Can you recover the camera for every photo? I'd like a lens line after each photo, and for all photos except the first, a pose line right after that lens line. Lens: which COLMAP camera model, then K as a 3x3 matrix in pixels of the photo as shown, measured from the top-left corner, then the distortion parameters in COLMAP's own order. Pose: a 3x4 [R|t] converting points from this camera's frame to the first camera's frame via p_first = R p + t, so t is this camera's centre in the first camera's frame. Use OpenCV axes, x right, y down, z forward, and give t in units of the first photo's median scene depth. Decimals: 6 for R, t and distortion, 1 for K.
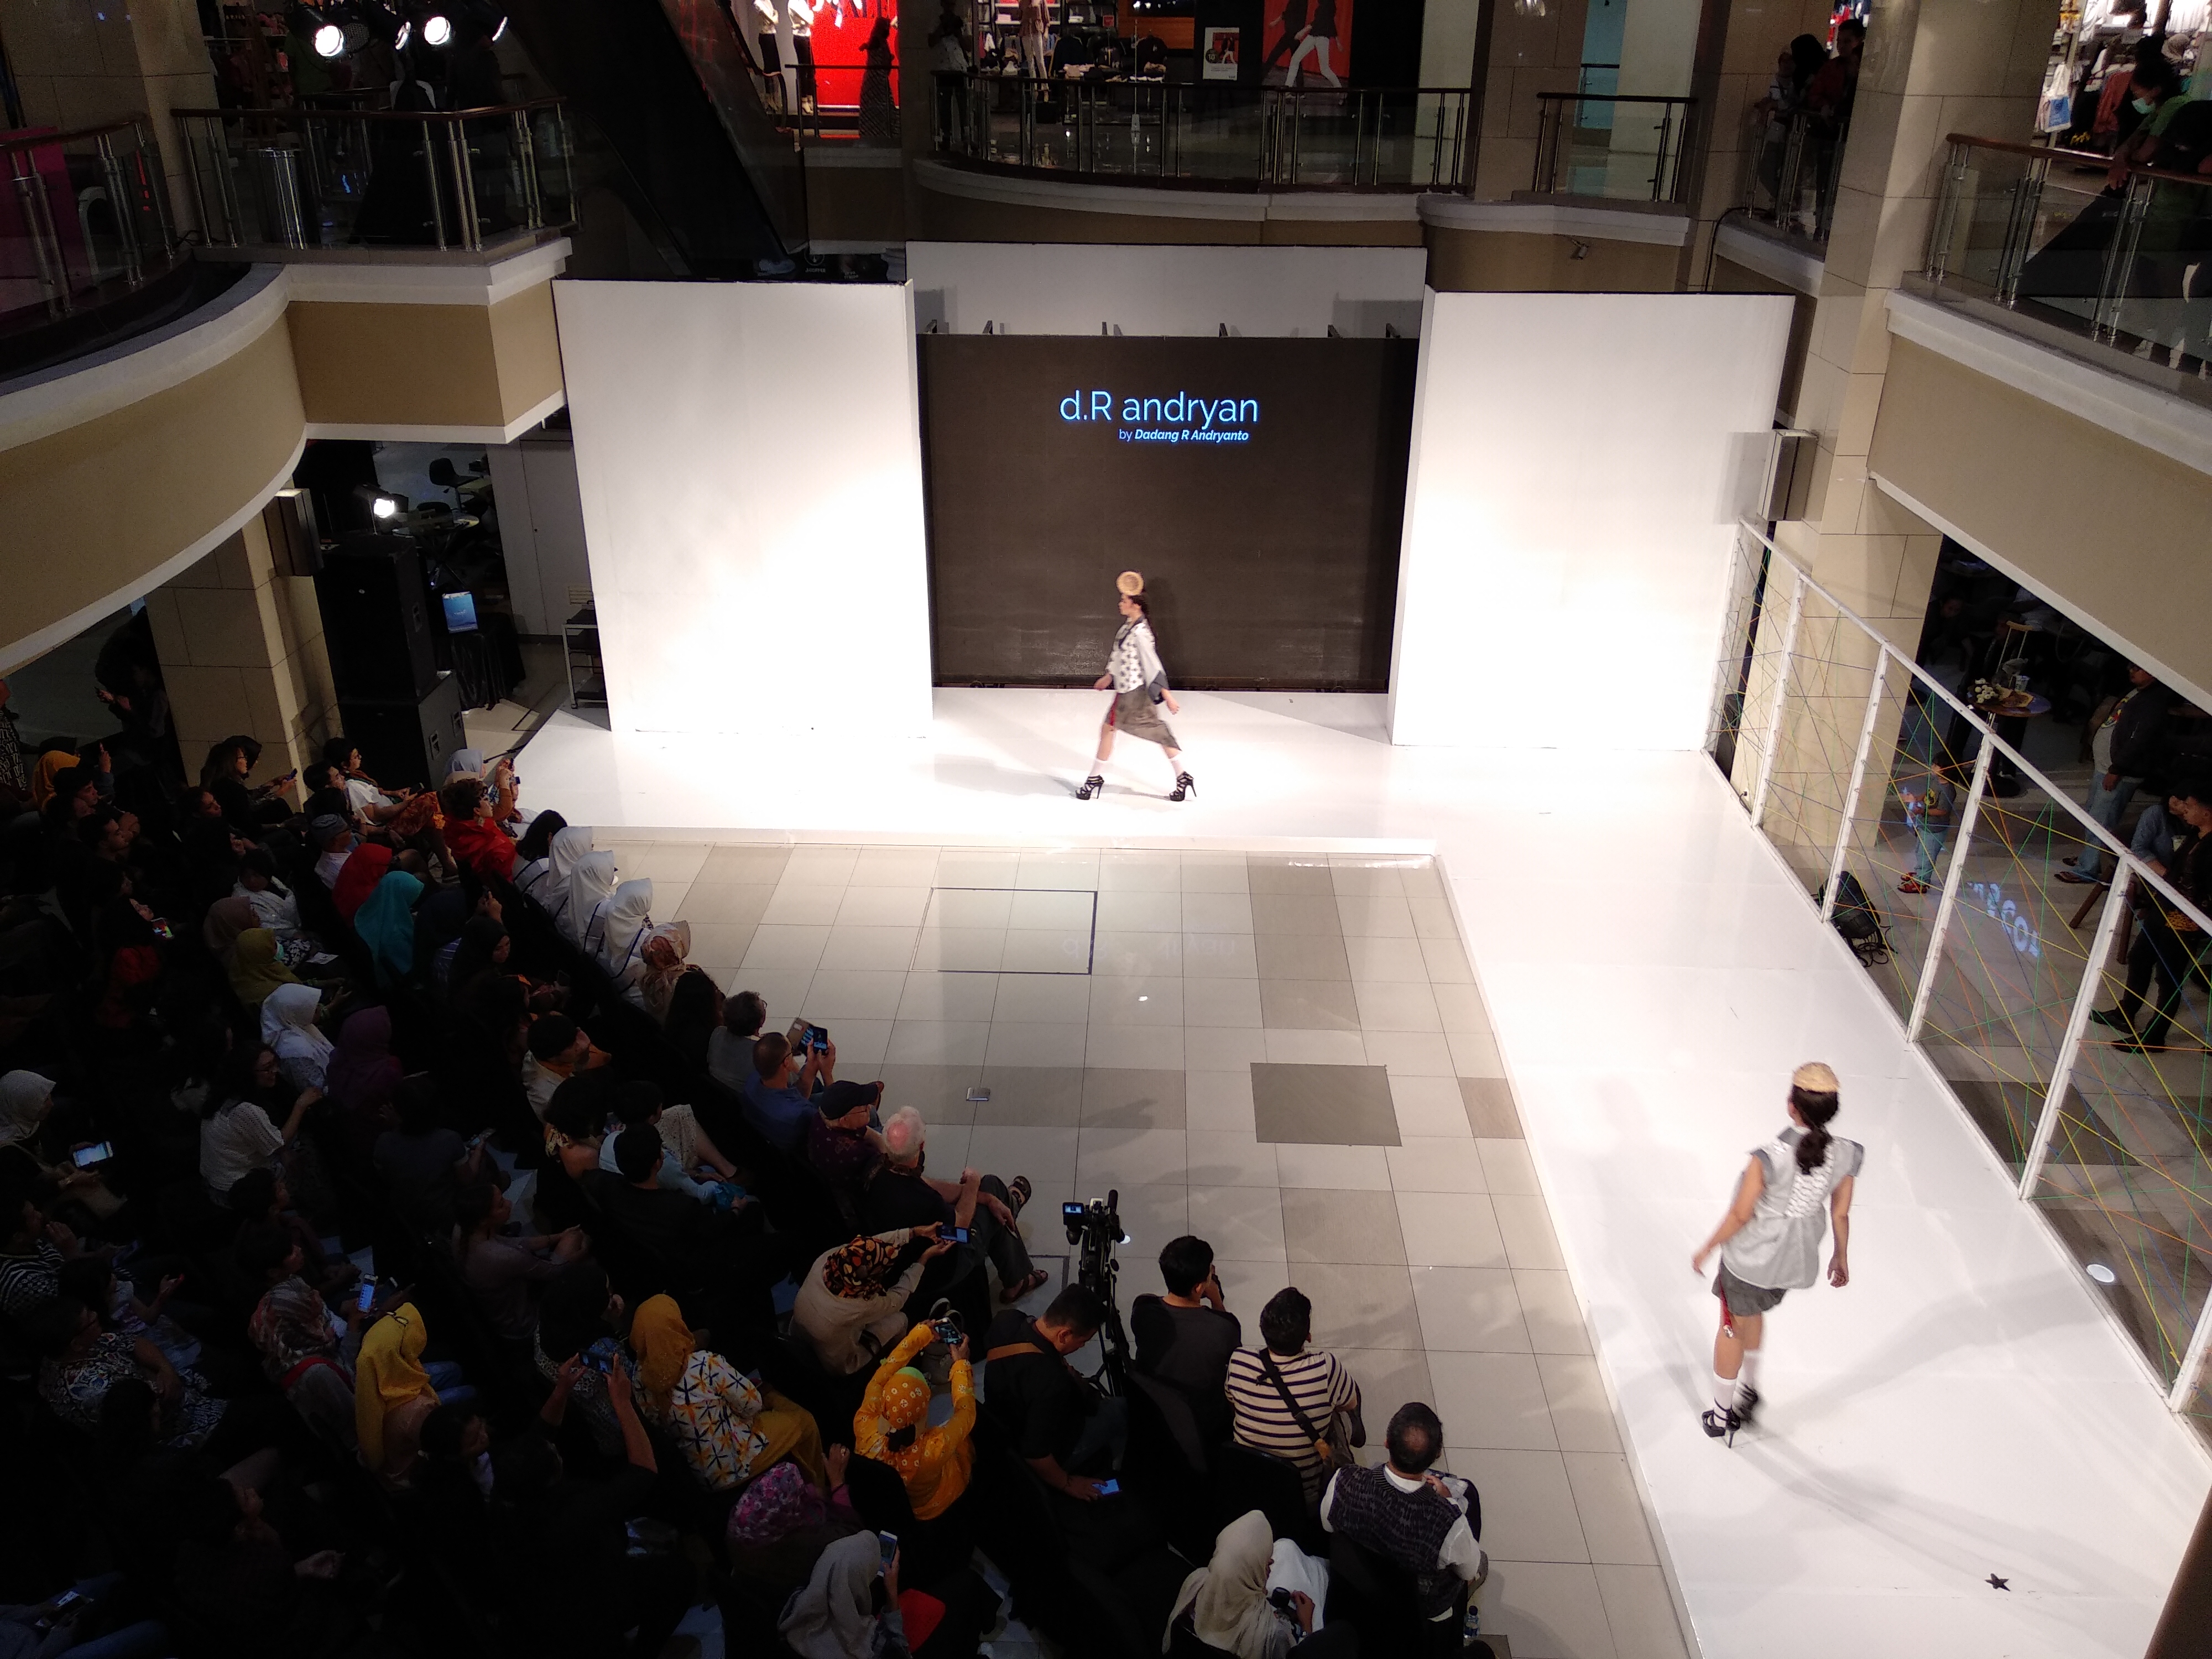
lens RADIAL K [[1715.1, 0, 1111.3], [0, 1715.1, 835.6], [0, 0, 1]] dist [0.024946, -0.003441]
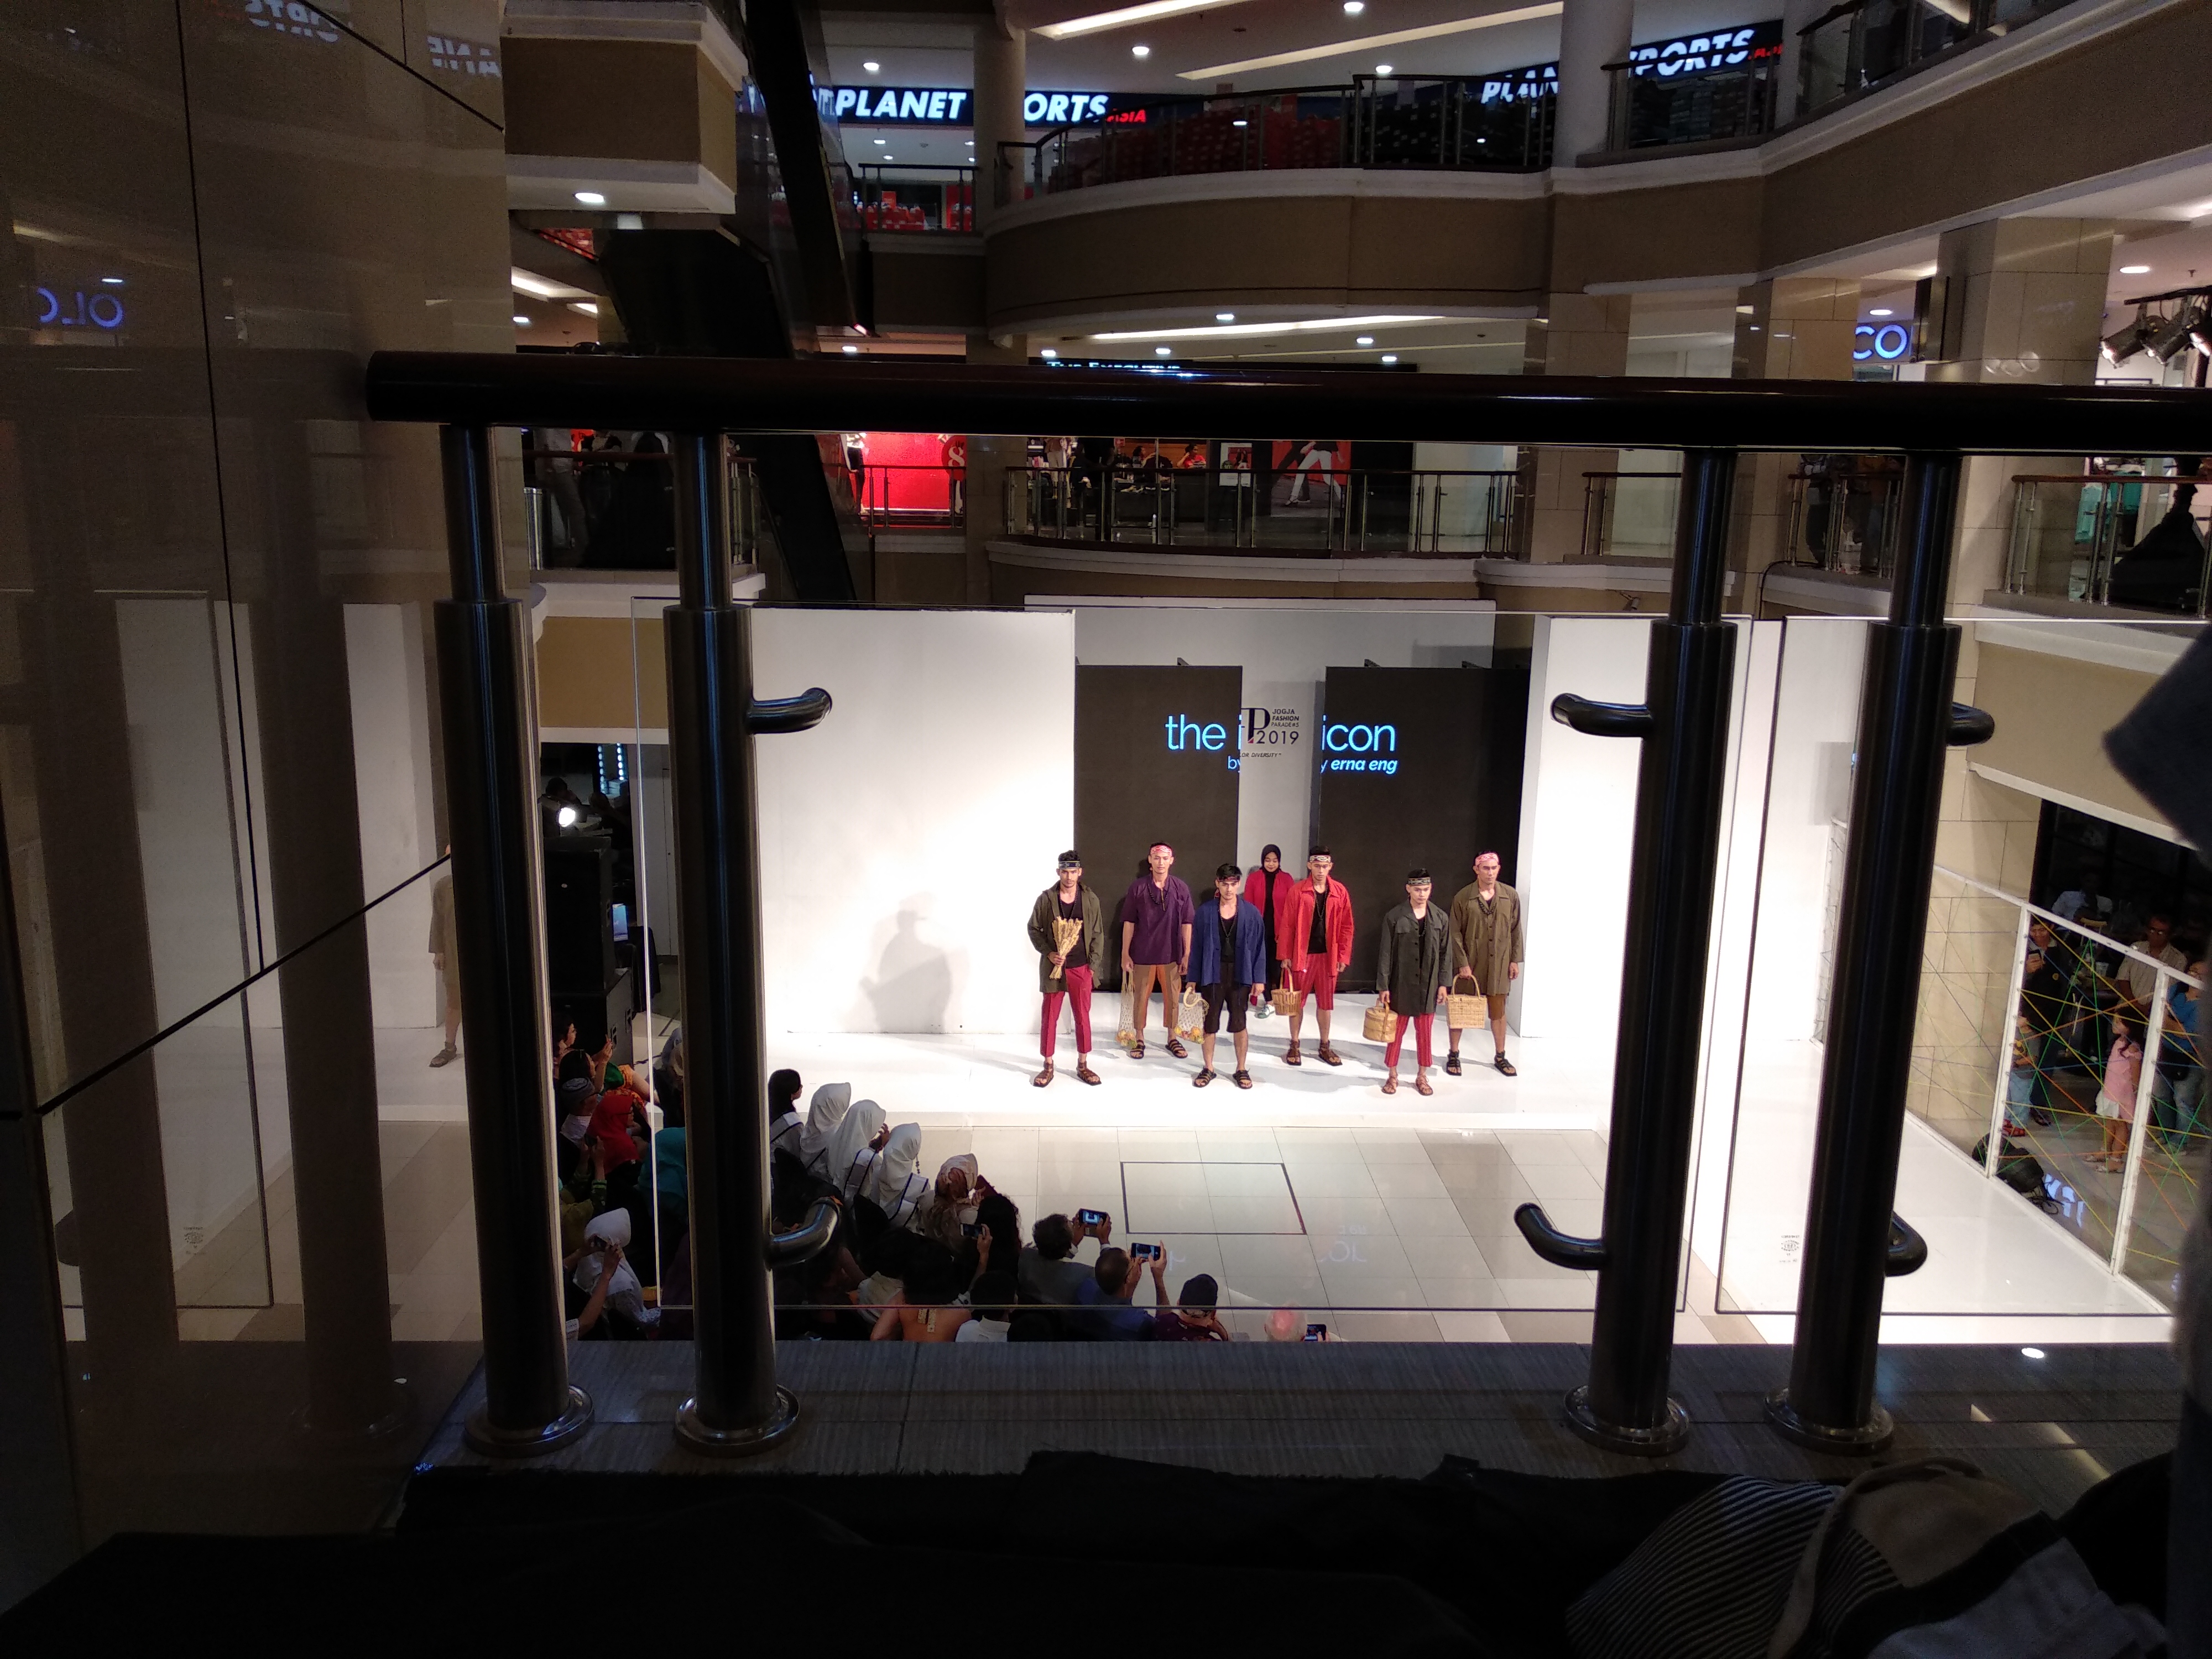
lens RADIAL K [[1715.1, 0, 1099.5], [0, 1715.1, 841.6], [0, 0, 1]] dist [0.024946, -0.003441]
pose [[0.998206, -0.006284, 0.059535, -0.159558], [0.020177, 0.971606, -0.235745, 0.075659], [-0.056363, 0.236523, 0.969990, -0.026291]]
